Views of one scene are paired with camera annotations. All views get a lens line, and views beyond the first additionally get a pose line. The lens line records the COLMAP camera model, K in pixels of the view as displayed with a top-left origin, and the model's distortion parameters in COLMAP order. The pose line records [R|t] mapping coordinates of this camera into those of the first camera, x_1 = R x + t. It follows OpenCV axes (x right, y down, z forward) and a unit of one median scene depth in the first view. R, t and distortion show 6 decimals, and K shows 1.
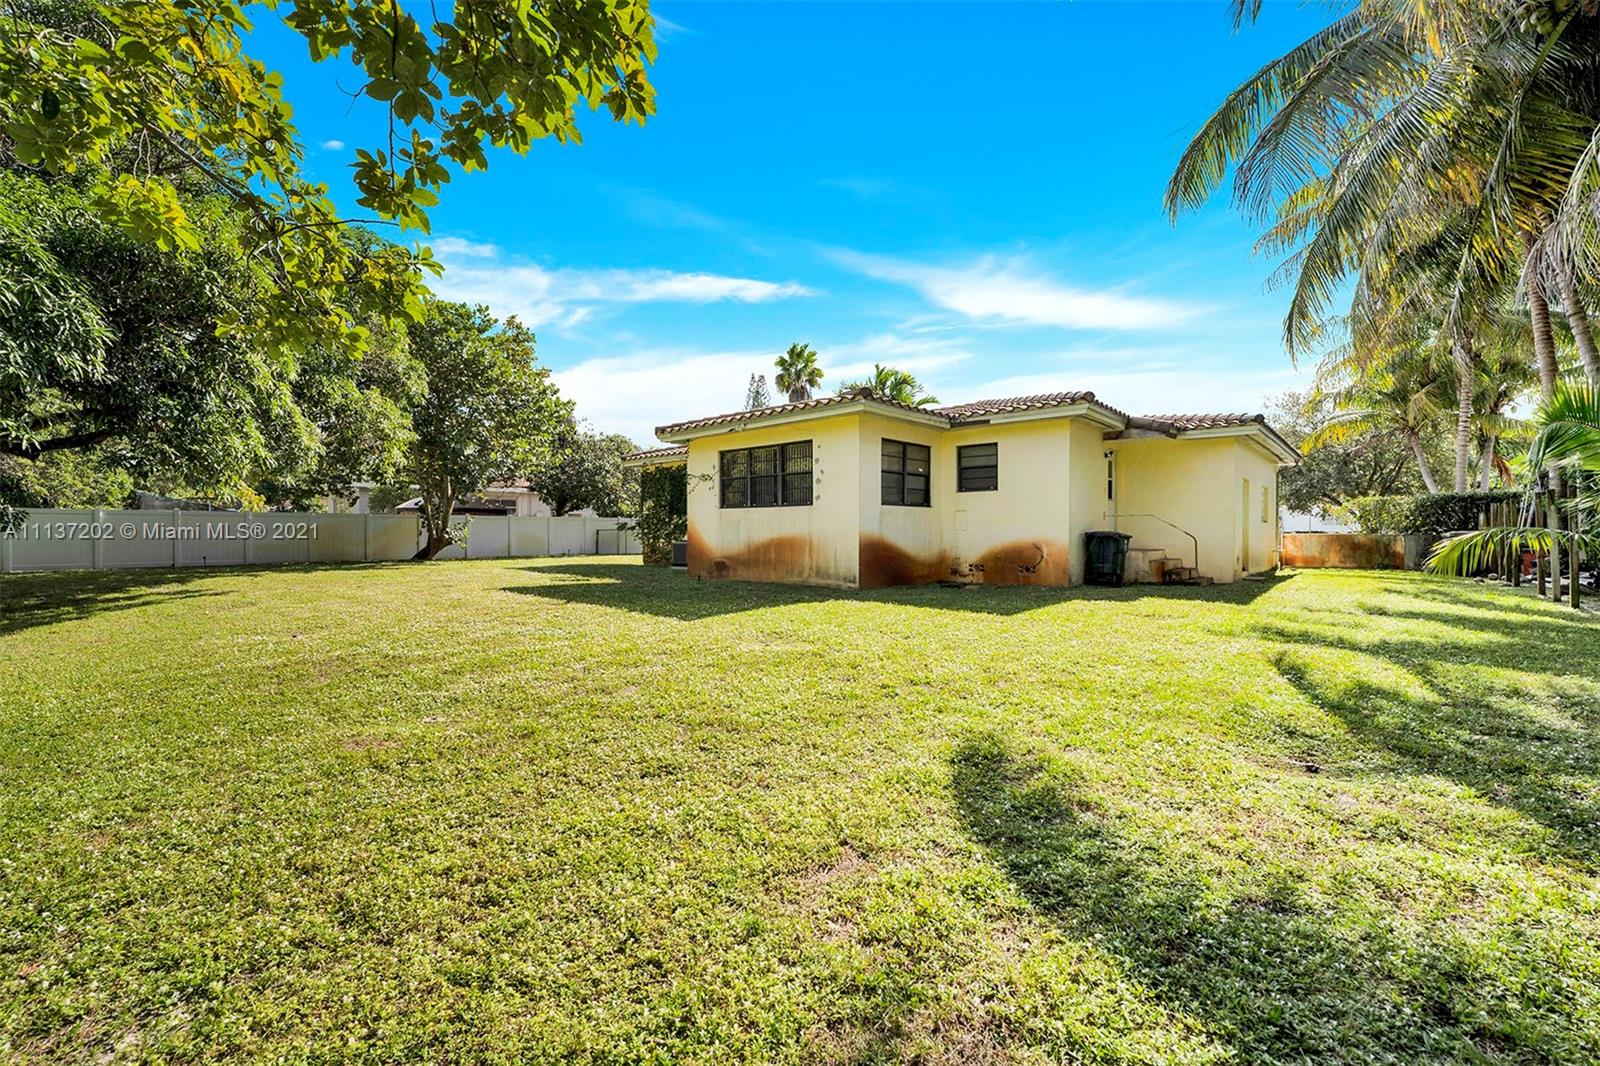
lens RADIAL K [[660.9, 0, 803.1], [0, 660.9, 537.9], [0, 0, 1]] dist [-0.019190, 0.000022]
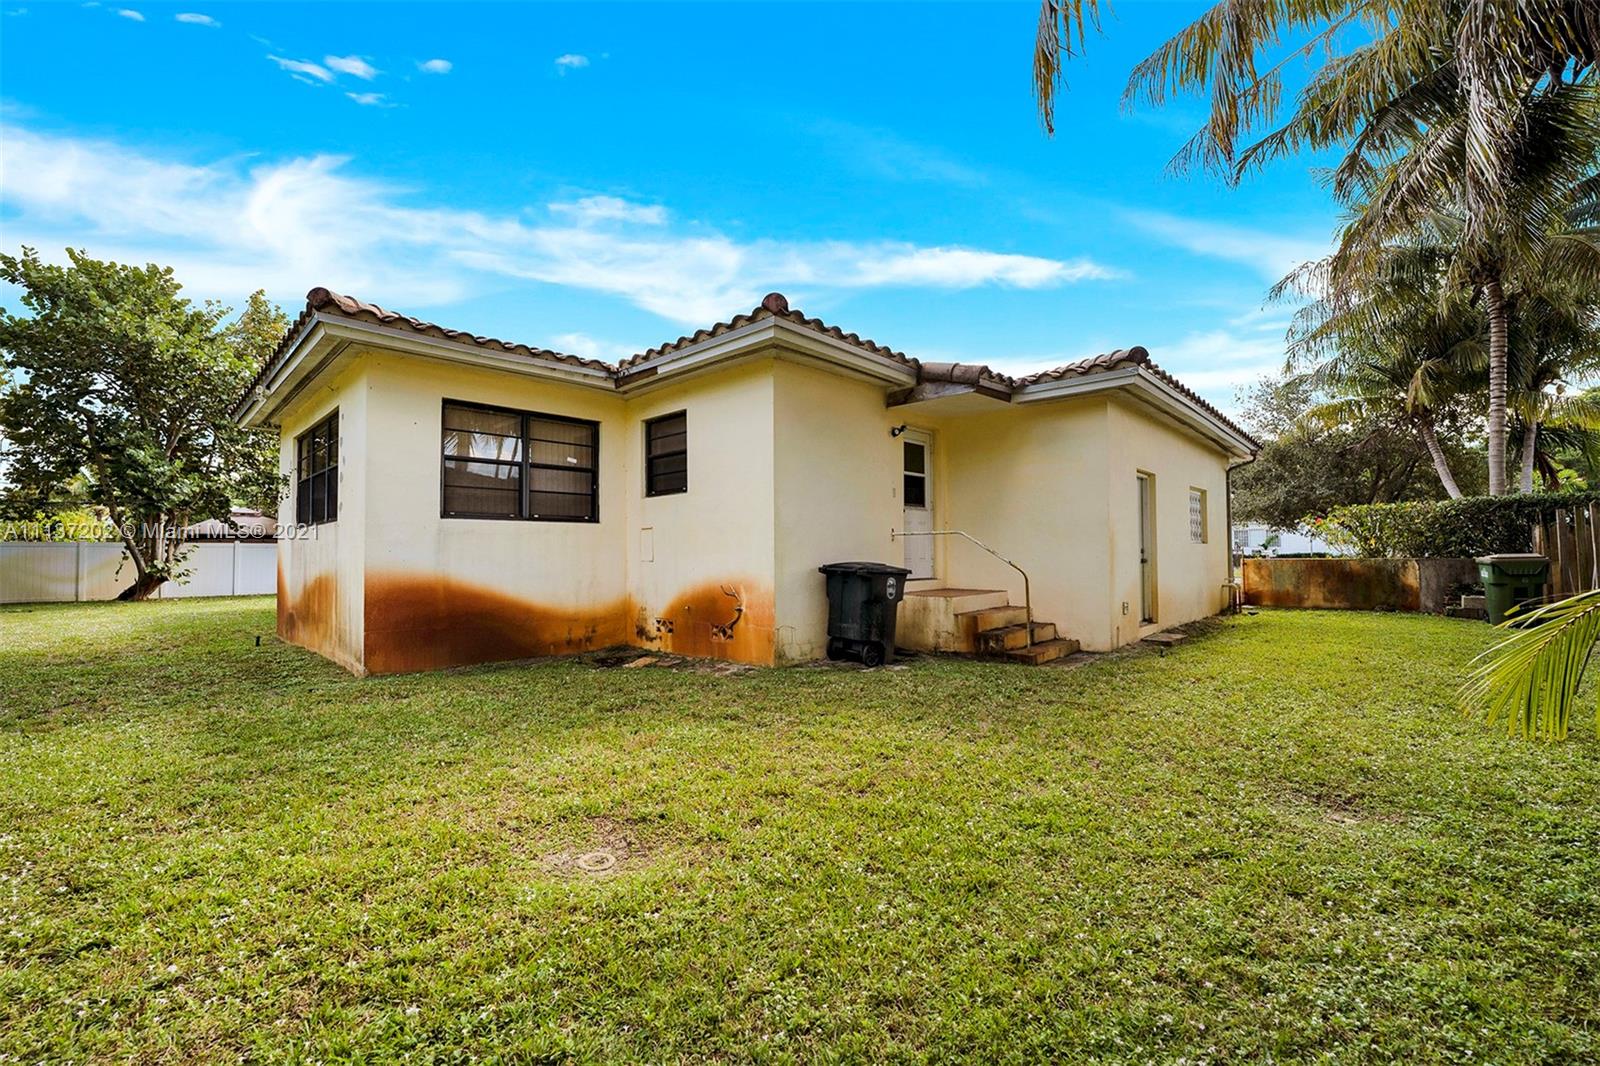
lens RADIAL K [[660.9, 0, 797.3], [0, 660.9, 537.4], [0, 0, 1]] dist [-0.019190, 0.000022]
pose [[0.999778, -0.008663, -0.019202, 0.385589], [0.007917, 0.999223, -0.038616, -0.009414], [0.019522, 0.038455, 0.999070, 0.410646]]
